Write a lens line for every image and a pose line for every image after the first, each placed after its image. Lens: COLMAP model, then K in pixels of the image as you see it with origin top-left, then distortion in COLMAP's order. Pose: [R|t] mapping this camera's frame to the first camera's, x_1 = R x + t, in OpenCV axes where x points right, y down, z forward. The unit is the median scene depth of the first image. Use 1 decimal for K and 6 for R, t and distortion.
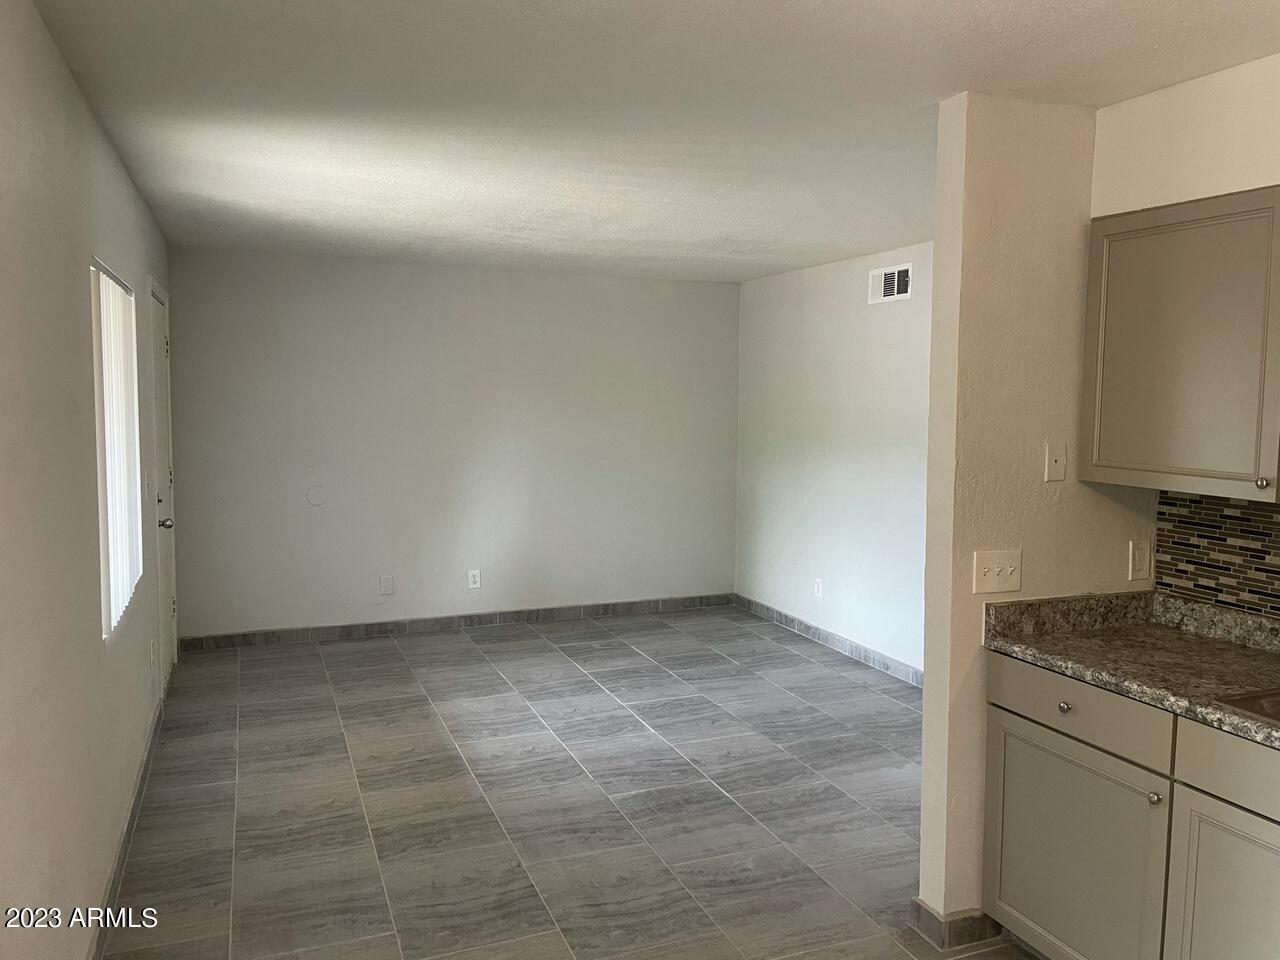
lens RADIAL K [[980.6, 0, 642.7], [0, 980.6, 480.0], [0, 0, 1]] dist [0.041223, -0.034114]
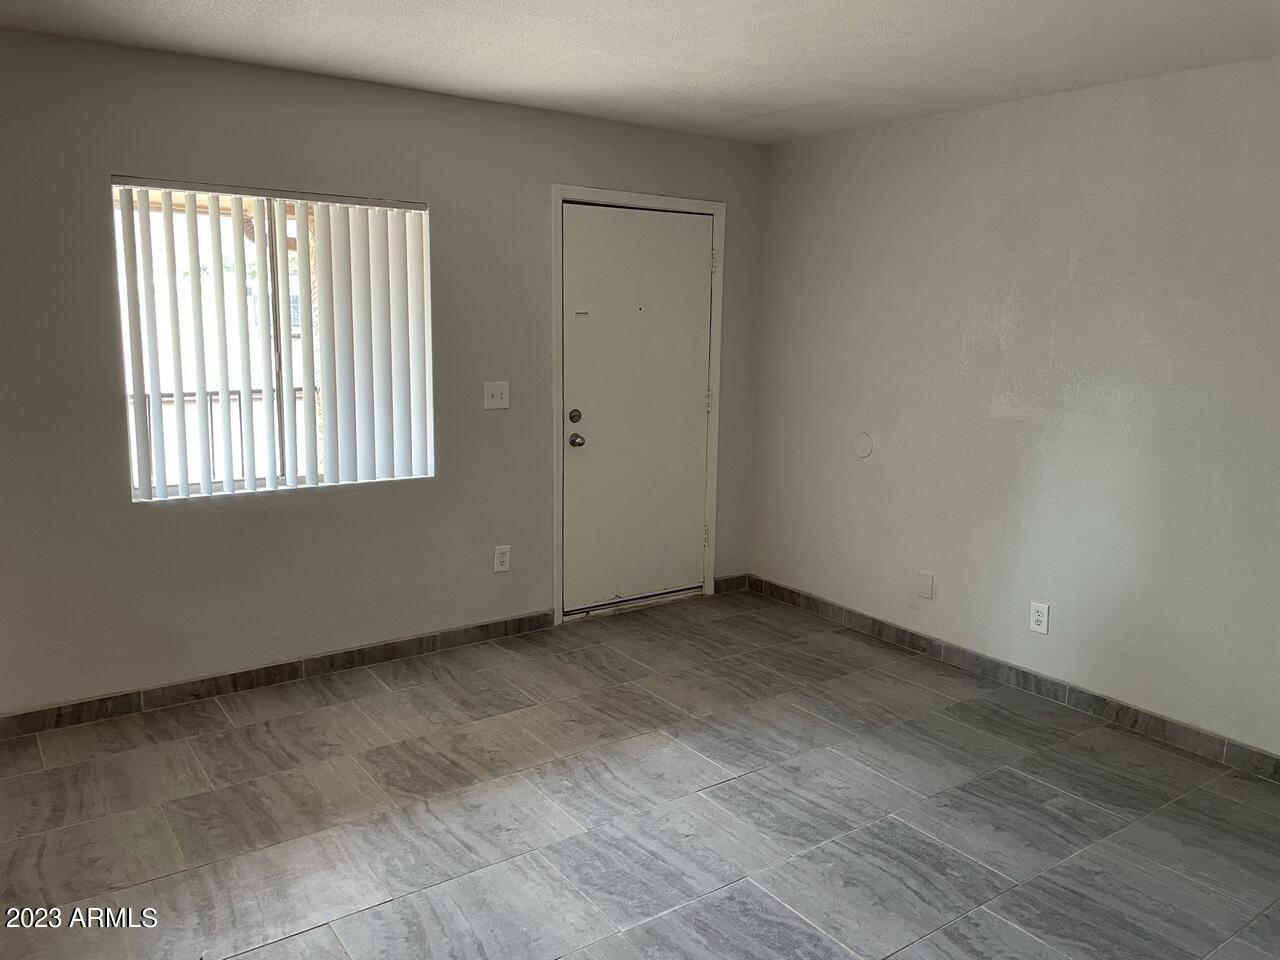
lens RADIAL K [[980.6, 0, 642.7], [0, 980.6, 474.6], [0, 0, 1]] dist [0.041223, -0.034114]
pose [[0.231622, 0.161903, -0.959239, 0.438505], [-0.104709, 0.984474, 0.140879, -0.059711], [0.967154, 0.067811, 0.244978, 0.768478]]
